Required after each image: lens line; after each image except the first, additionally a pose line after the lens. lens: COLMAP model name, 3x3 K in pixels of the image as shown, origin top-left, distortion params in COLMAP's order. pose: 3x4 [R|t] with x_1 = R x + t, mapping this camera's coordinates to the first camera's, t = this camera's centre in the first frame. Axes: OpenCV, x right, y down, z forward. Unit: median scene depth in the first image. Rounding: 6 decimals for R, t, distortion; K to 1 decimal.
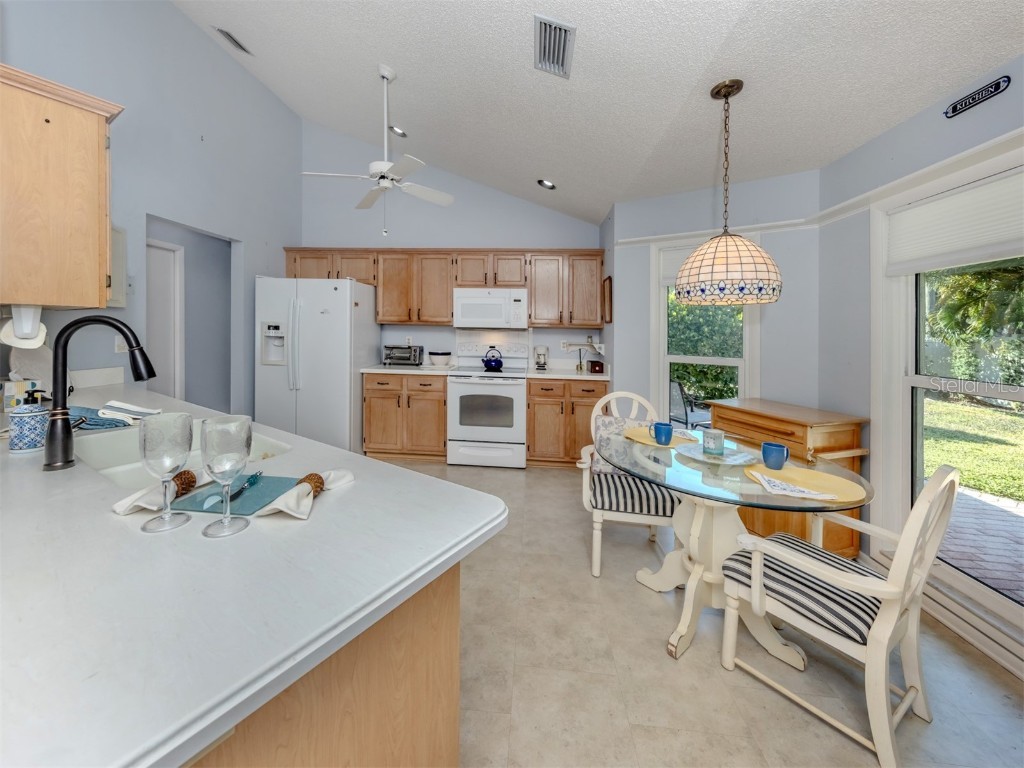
lens RADIAL K [[391.6, 0, 503.9], [0, 391.6, 330.0], [0, 0, 1]] dist [0.010213, -0.000129]
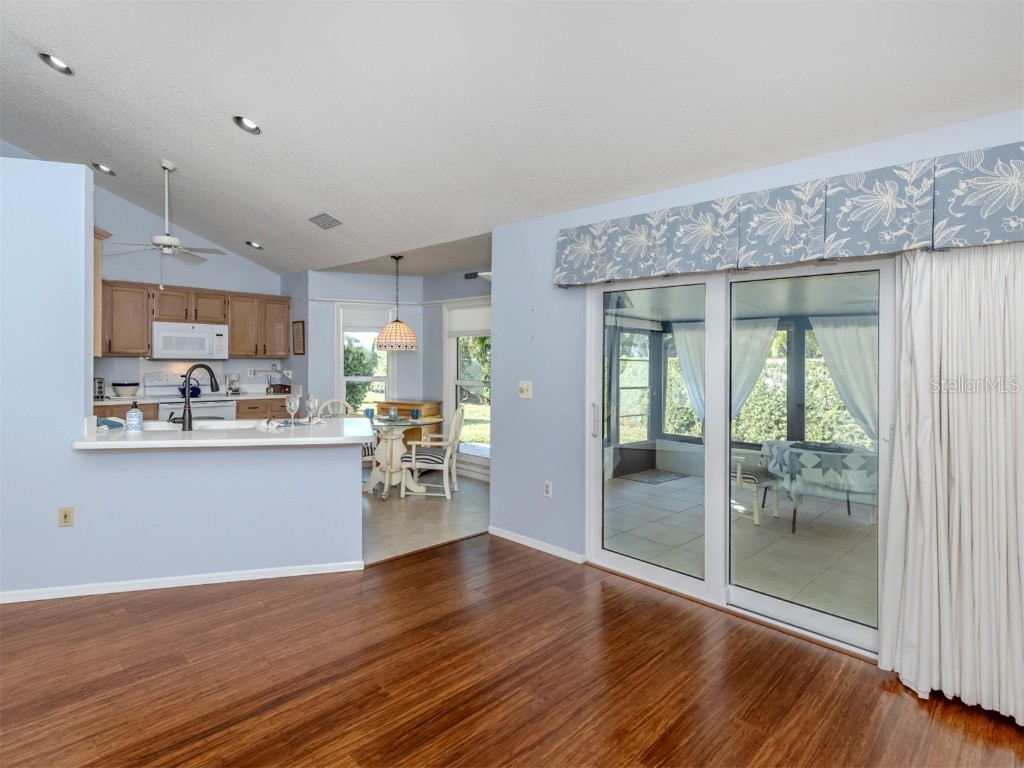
lens RADIAL K [[540.5, 0, 512.0], [0, 540.5, 384.0], [0, 0, 1]] dist [0.018879, -0.000166]
pose [[0.636007, -0.046241, 0.770296, -0.699566], [-0.004410, 0.997969, 0.063549, -0.038761], [-0.771671, -0.043815, 0.634512, -0.737259]]
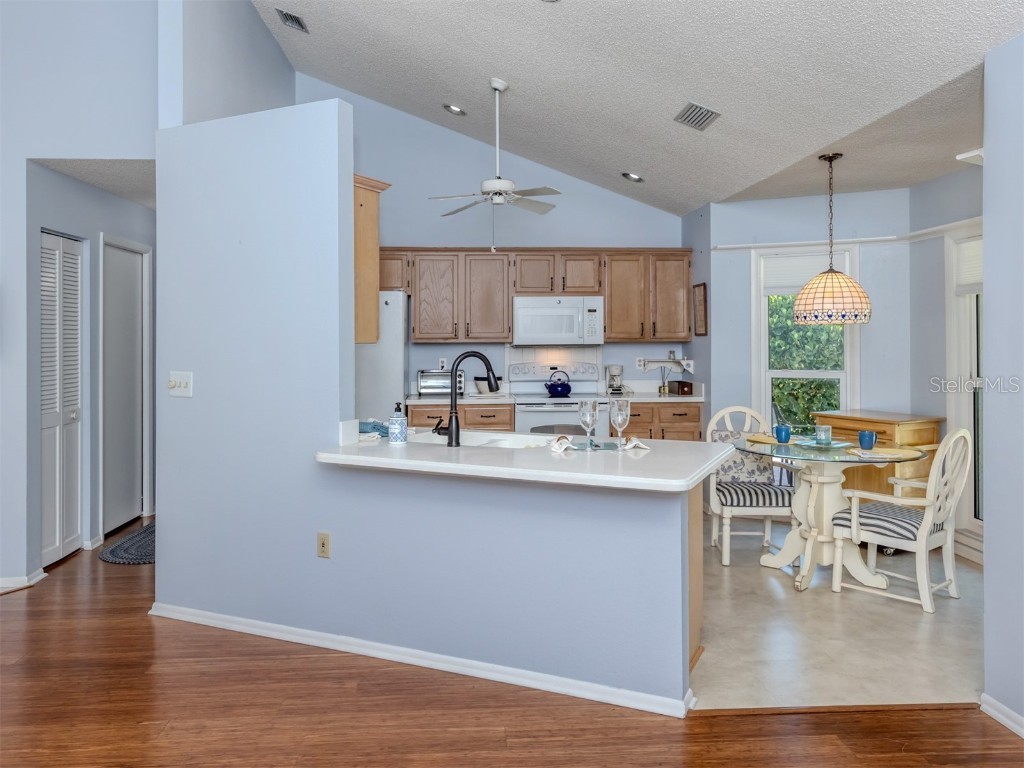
lens RADIAL K [[801.3, 0, 517.3], [0, 801.3, 365.2], [0, 0, 1]] dist [0.004791, 0.006972]
pose [[0.986642, -0.030819, 0.159959, -0.417177], [0.025169, 0.998990, 0.037229, -0.028899], [-0.160945, -0.032706, 0.986421, -0.679980]]
